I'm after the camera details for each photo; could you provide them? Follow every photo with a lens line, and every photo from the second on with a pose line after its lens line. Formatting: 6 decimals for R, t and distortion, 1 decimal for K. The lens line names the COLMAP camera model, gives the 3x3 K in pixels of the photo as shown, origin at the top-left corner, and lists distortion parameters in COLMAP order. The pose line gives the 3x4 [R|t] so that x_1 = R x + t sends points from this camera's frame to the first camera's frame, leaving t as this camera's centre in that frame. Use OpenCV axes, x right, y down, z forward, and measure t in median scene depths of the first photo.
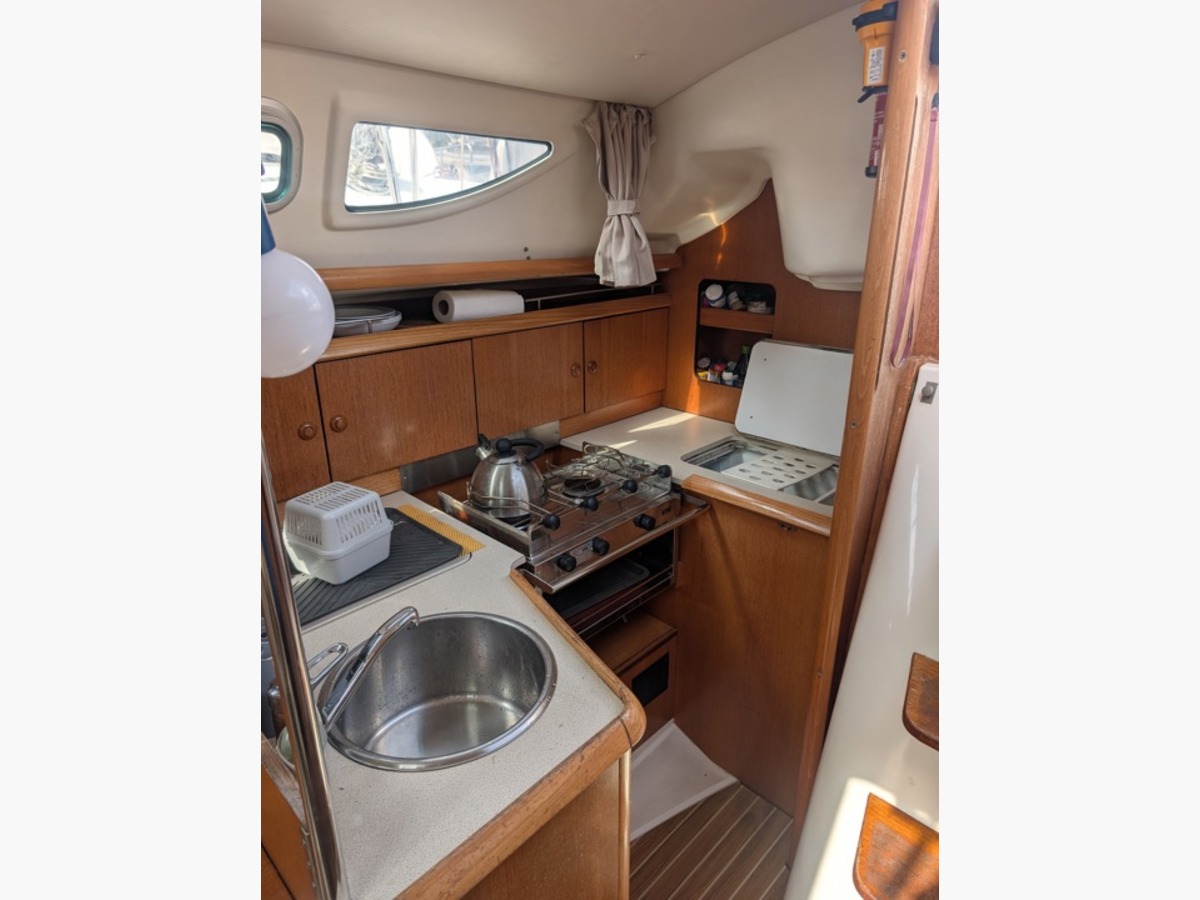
lens RADIAL K [[661.8, 0, 606.1], [0, 661.8, 449.4], [0, 0, 1]] dist [0.004715, -0.000605]
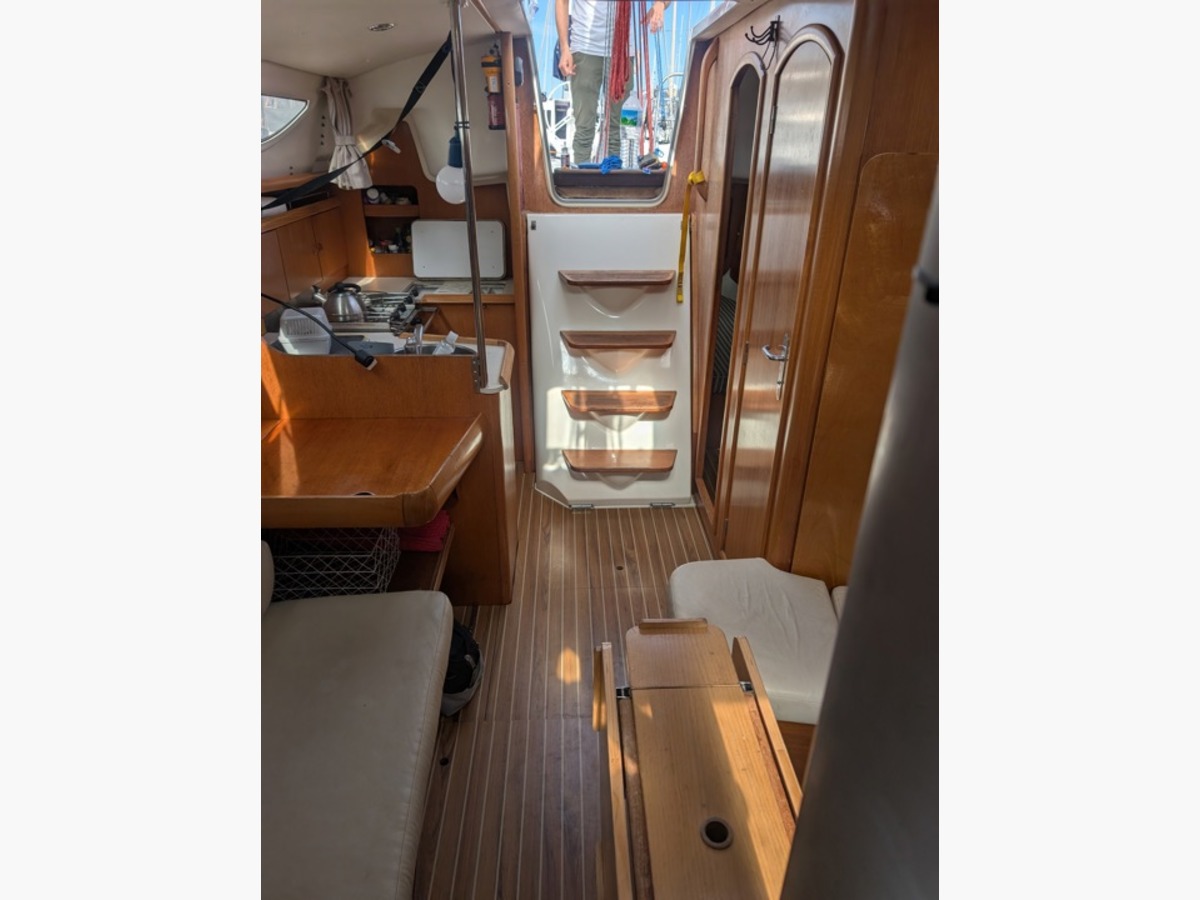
lens RADIAL K [[661.8, 0, 606.1], [0, 661.8, 449.4], [0, 0, 1]] dist [0.004715, -0.000605]
pose [[0.707540, -0.300450, 0.639622, -0.678279], [0.225220, 0.953792, 0.198889, 0.165512], [-0.669823, 0.003334, 0.742513, -0.578919]]
